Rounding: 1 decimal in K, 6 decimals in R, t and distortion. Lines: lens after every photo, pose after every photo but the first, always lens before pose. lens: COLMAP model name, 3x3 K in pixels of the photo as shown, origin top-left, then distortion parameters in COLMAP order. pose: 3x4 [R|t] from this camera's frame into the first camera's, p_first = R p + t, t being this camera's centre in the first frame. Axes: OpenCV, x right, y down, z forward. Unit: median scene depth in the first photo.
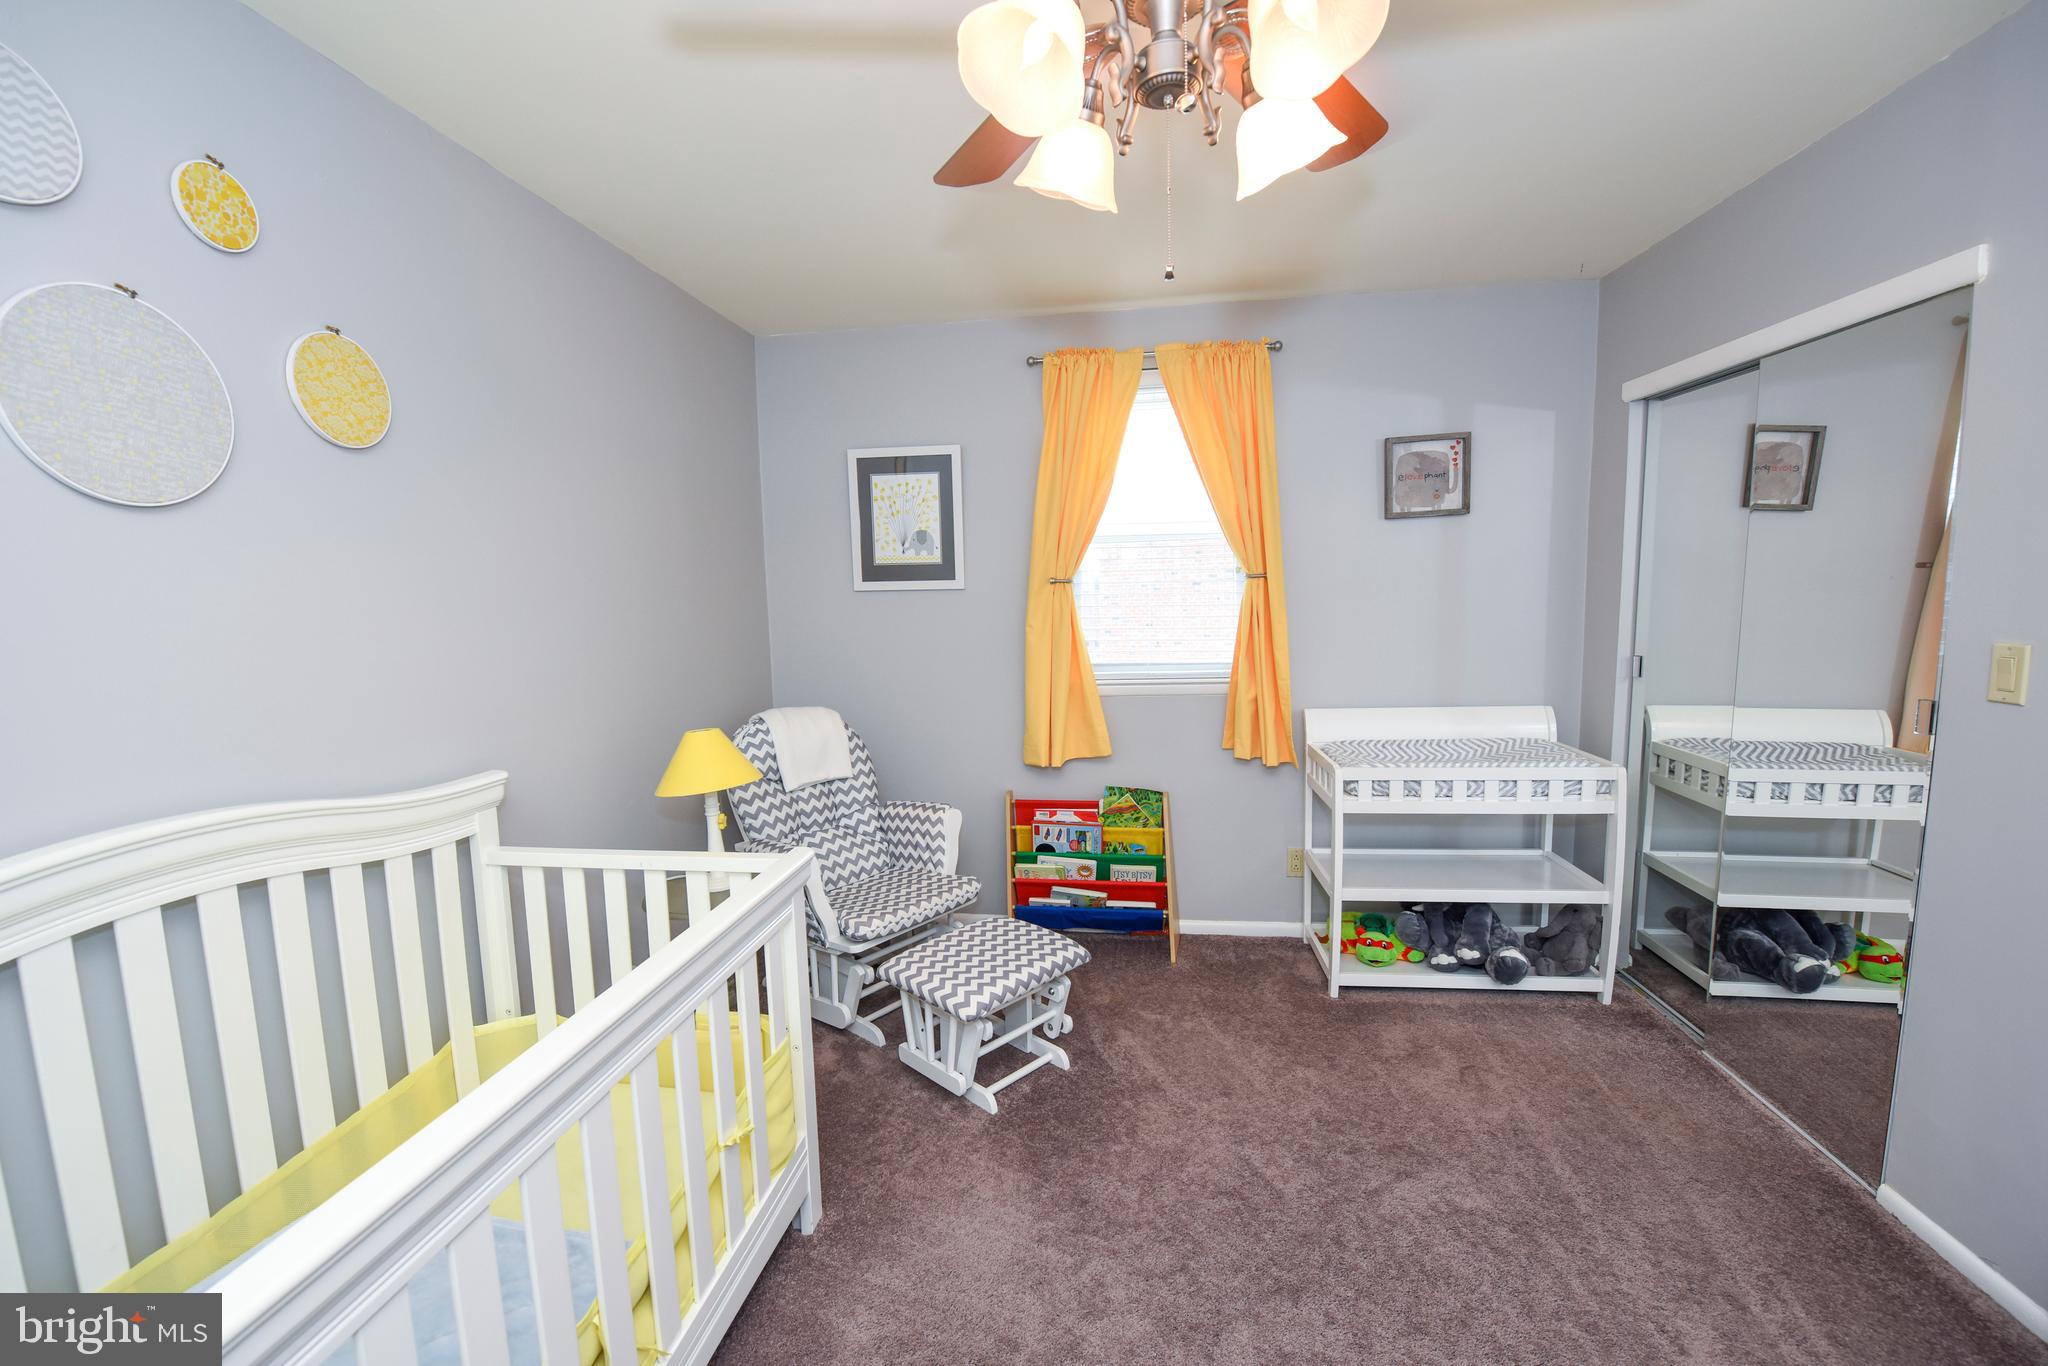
lens RADIAL K [[874.8, 0, 1014.1], [0, 874.8, 680.0], [0, 0, 1]] dist [-0.011499, -0.000478]
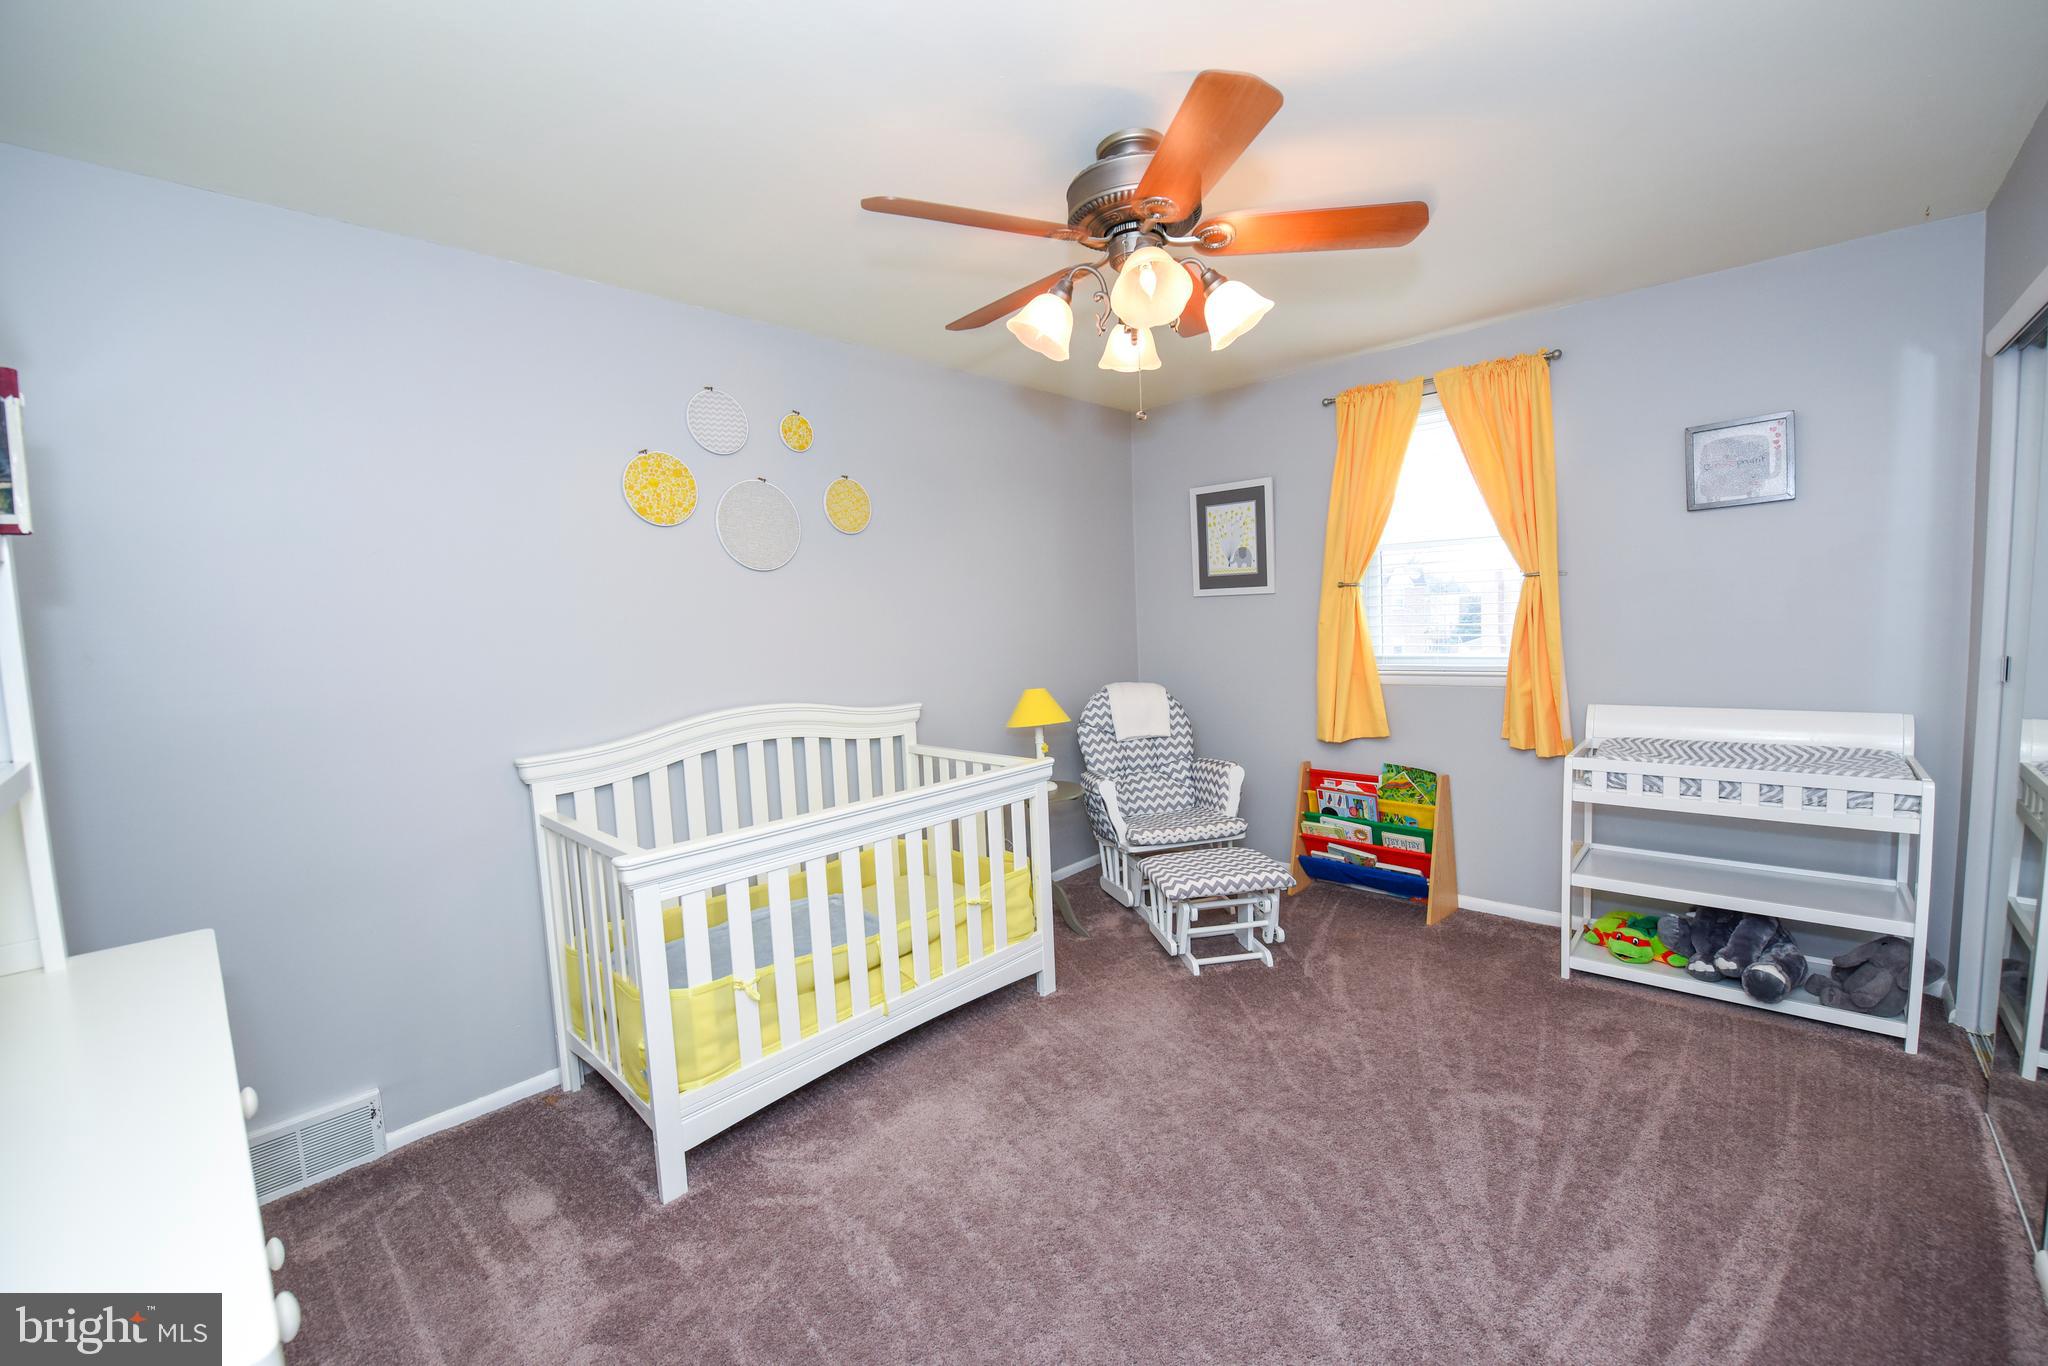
lens RADIAL K [[874.8, 0, 1014.1], [0, 874.8, 680.0], [0, 0, 1]] dist [-0.011499, -0.000478]
pose [[0.801075, 0.035774, -0.597495, 0.416495], [-0.038078, 0.999236, 0.008774, 0.022211], [0.597352, 0.015723, 0.801825, -0.214695]]
